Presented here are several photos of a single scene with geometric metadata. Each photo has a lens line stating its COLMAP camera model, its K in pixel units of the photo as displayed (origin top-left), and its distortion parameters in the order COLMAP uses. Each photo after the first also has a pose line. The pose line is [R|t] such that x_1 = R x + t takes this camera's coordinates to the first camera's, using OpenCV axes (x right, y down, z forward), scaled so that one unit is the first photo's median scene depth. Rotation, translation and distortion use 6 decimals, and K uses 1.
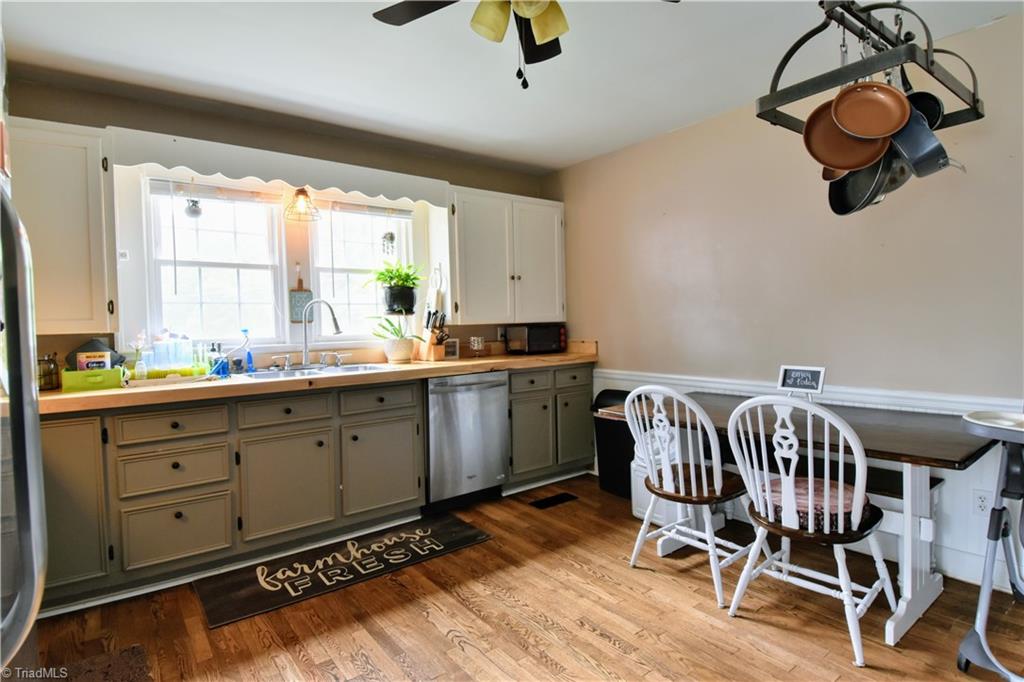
lens RADIAL K [[537.0, 0, 510.8], [0, 537.0, 336.8], [0, 0, 1]] dist [0.056615, -0.053527]
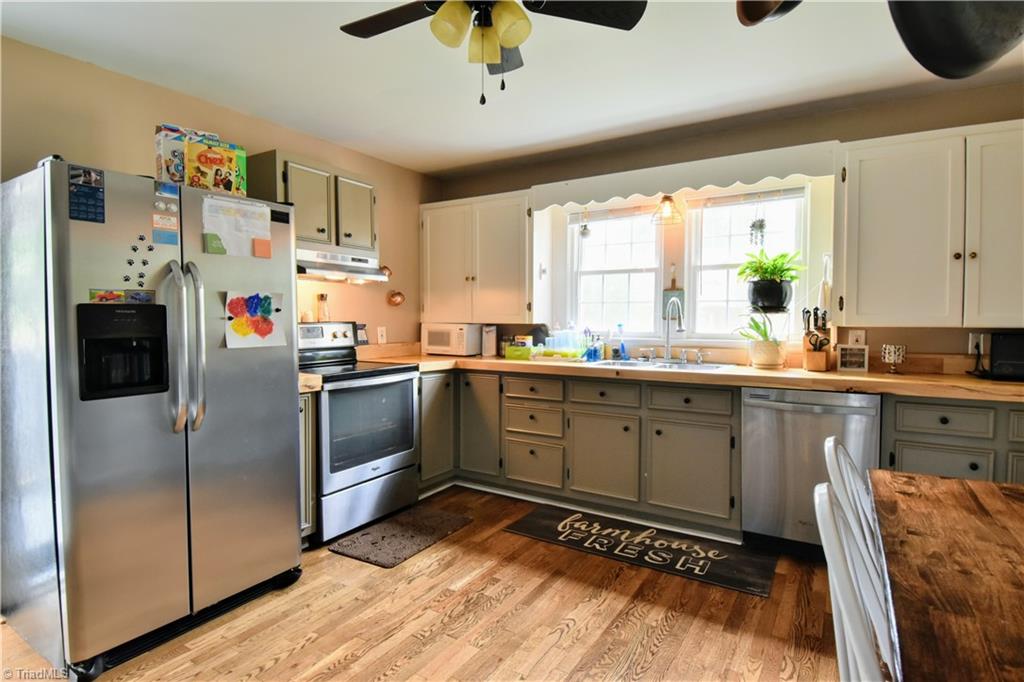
lens RADIAL K [[537.0, 0, 510.8], [0, 537.0, 336.8], [0, 0, 1]] dist [0.056615, -0.053527]
pose [[0.356575, 0.051750, -0.932832, 0.583848], [-0.040824, 0.998374, 0.039781, -0.025300], [0.933374, 0.023897, 0.358108, 0.375500]]
